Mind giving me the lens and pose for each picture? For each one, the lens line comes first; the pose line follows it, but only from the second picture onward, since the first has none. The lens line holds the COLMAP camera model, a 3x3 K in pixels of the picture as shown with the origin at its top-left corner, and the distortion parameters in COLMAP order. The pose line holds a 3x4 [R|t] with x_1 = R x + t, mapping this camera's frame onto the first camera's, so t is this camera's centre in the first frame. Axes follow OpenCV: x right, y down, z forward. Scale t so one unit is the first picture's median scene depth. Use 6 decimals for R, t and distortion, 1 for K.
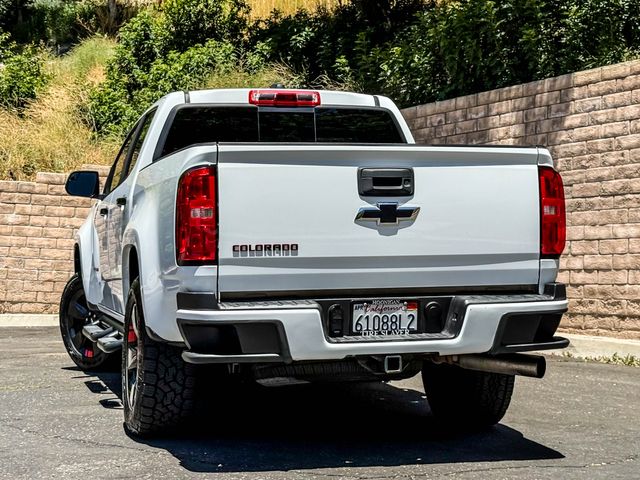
lens RADIAL K [[1329.4, 0, 320.7], [0, 1329.4, 178.5], [0, 0, 1]] dist [0.232851, -0.111165]
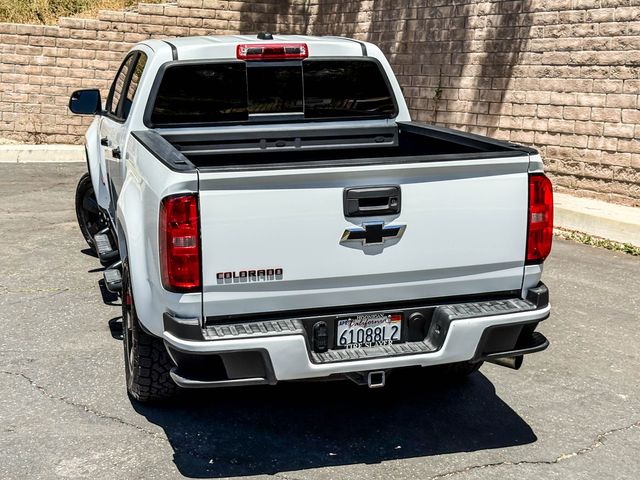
lens RADIAL K [[1063.8, 0, 297.1], [0, 1063.8, 257.7], [0, 0, 1]] dist [0.201358, -0.287261]
pose [[0.999846, 0.001283, -0.017487, 0.006040], [0.003625, 0.960646, 0.277752, -0.140703], [0.017155, -0.277773, 0.960494, 0.187704]]
